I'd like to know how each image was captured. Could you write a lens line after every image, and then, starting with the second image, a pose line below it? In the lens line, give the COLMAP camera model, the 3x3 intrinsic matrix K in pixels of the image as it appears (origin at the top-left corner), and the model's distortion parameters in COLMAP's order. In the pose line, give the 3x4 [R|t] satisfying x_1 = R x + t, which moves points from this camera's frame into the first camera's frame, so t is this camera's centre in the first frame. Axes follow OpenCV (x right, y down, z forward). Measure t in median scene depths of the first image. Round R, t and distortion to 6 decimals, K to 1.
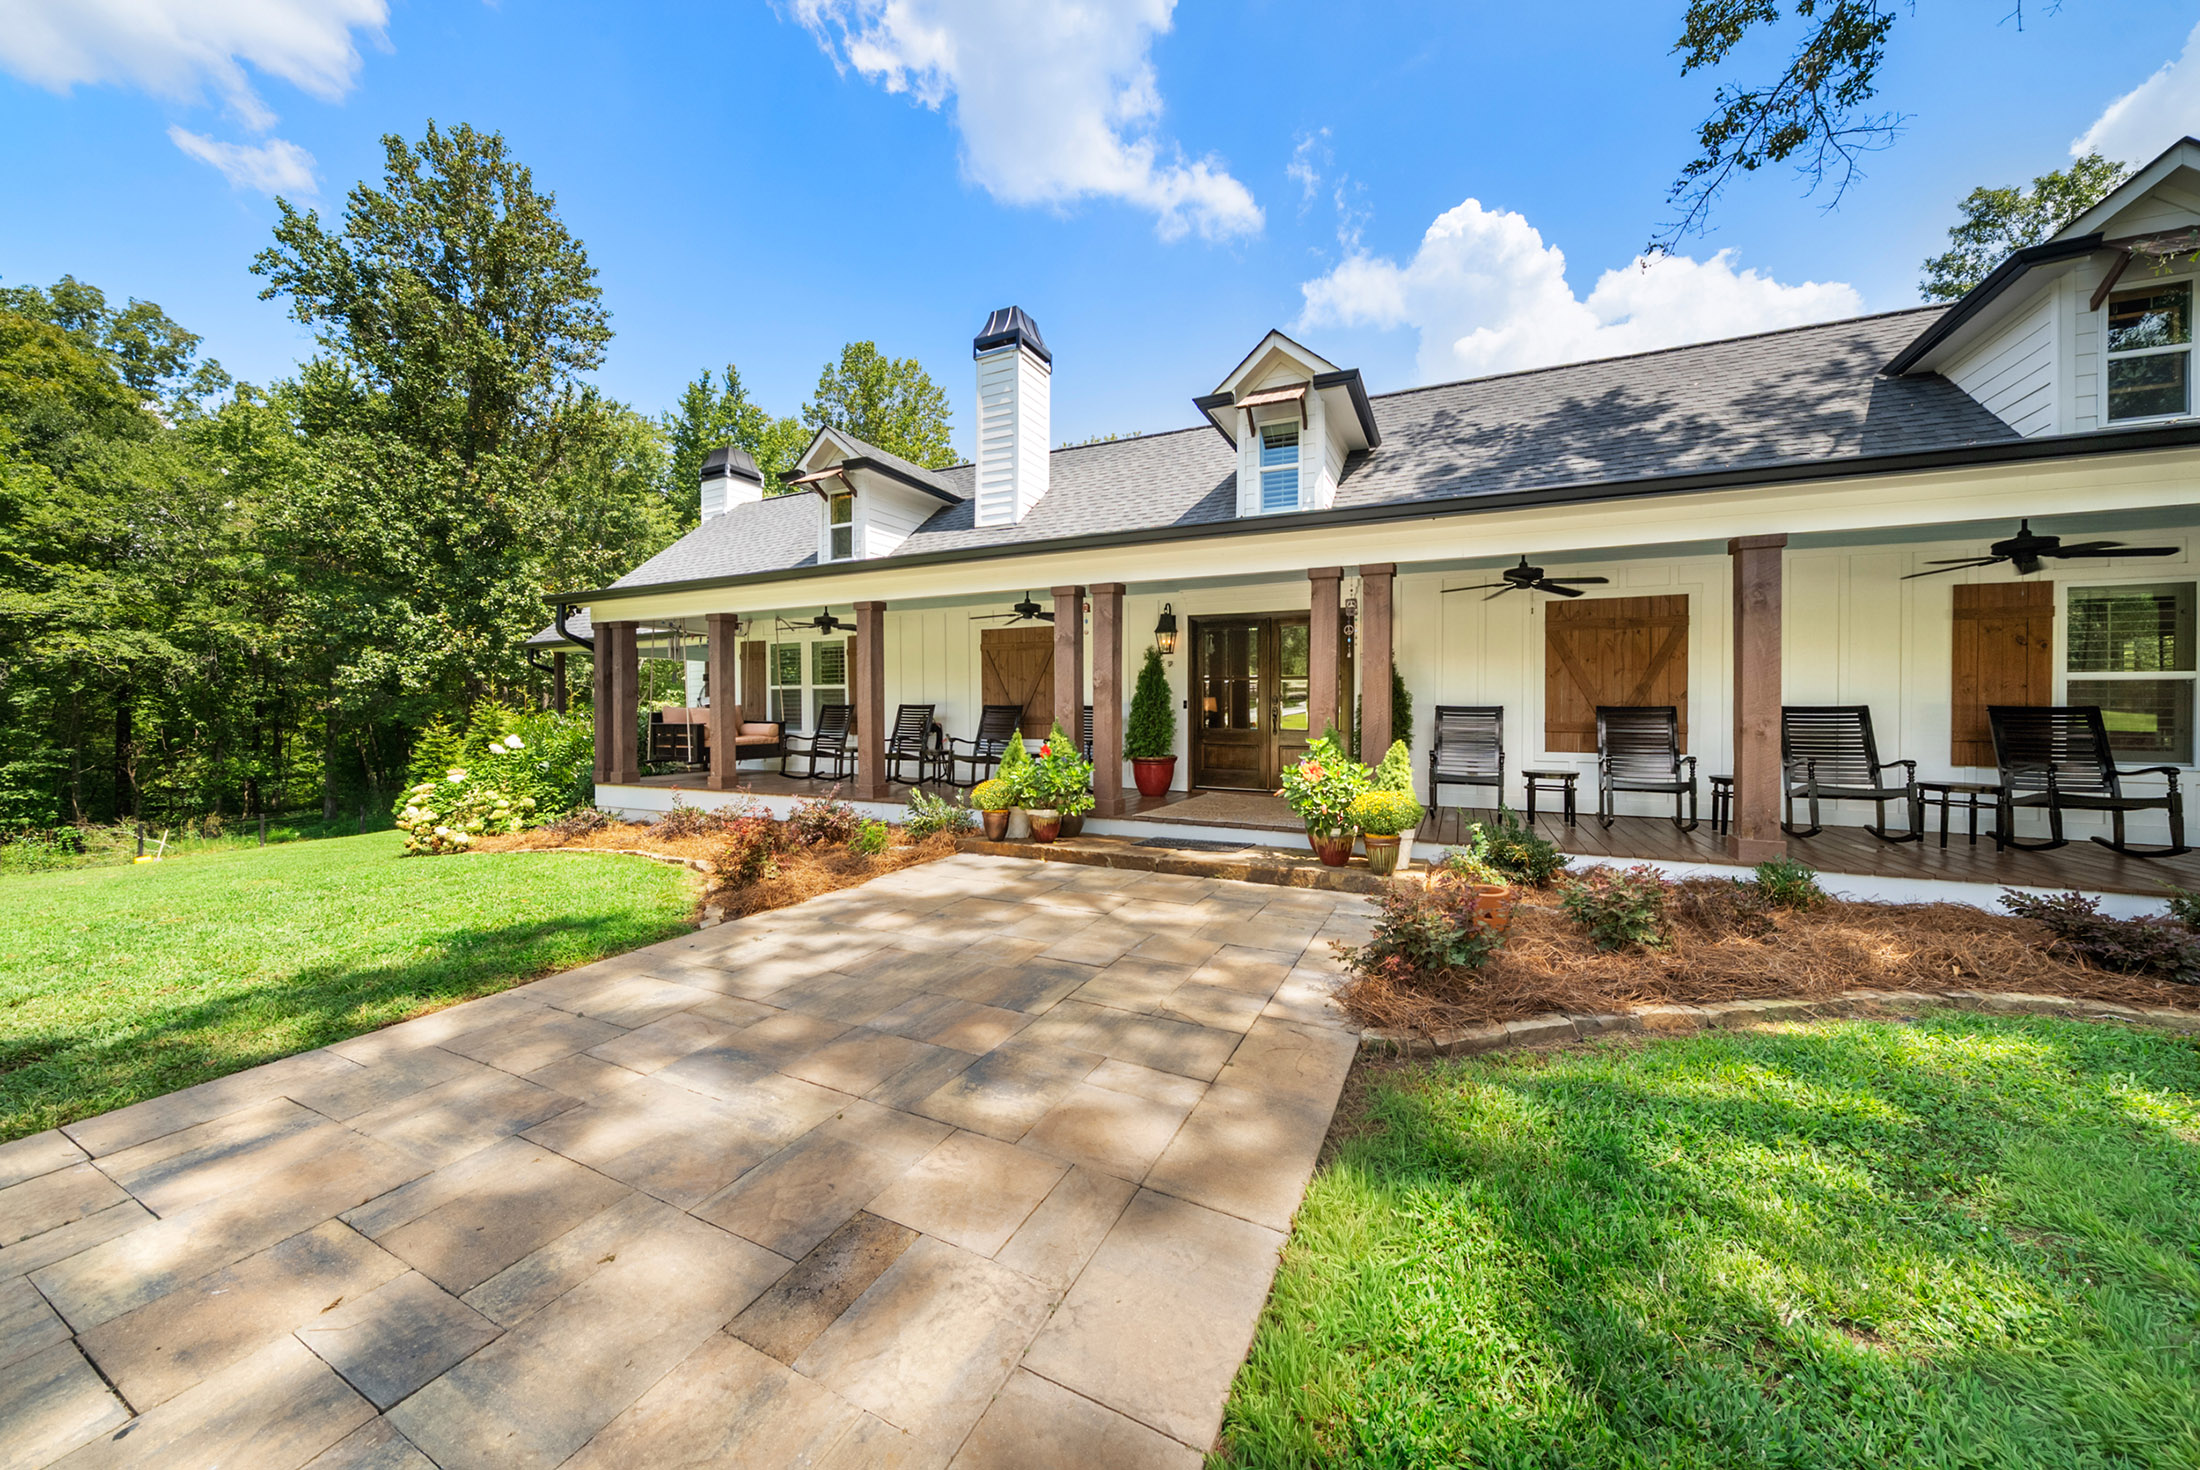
lens RADIAL K [[763.4, 0, 1097.6], [0, 763.4, 724.3], [0, 0, 1]] dist [0.000033, -0.000031]
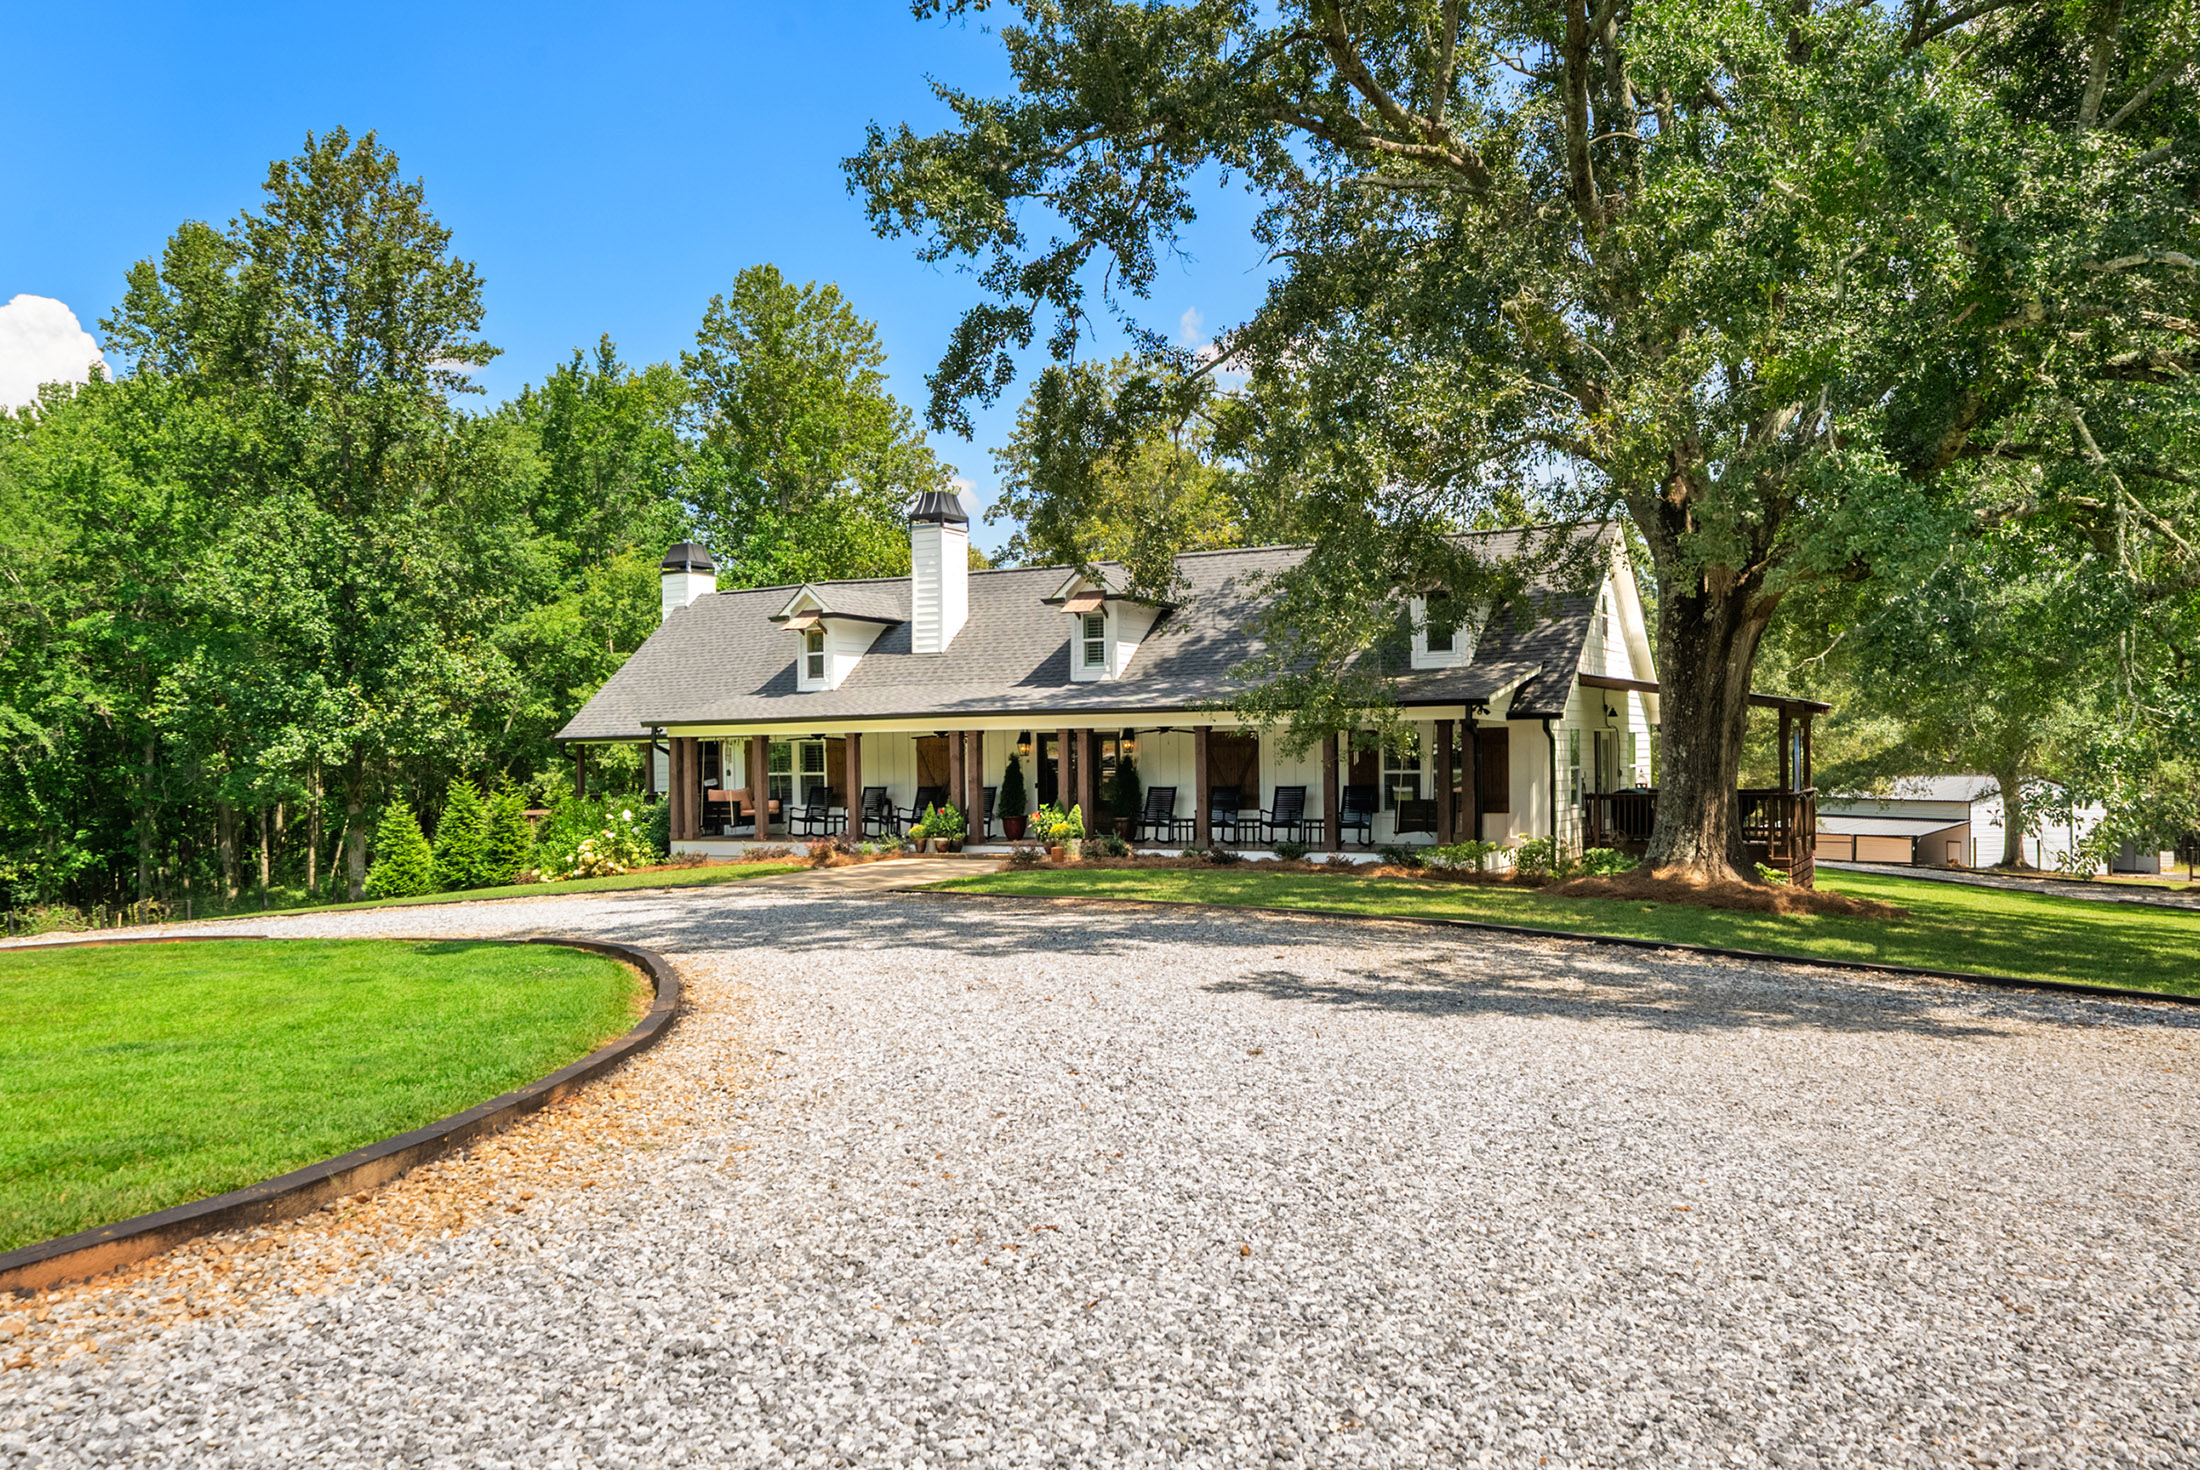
lens RADIAL K [[1526.4, 0, 1101.6], [0, 1526.4, 737.9], [0, 0, 1]] dist [0.002362, 0.001776]
pose [[0.998693, -0.017735, -0.047928, 0.296842], [0.016294, 0.999408, -0.030297, -0.018559], [0.048437, 0.029476, 0.998391, -1.658547]]
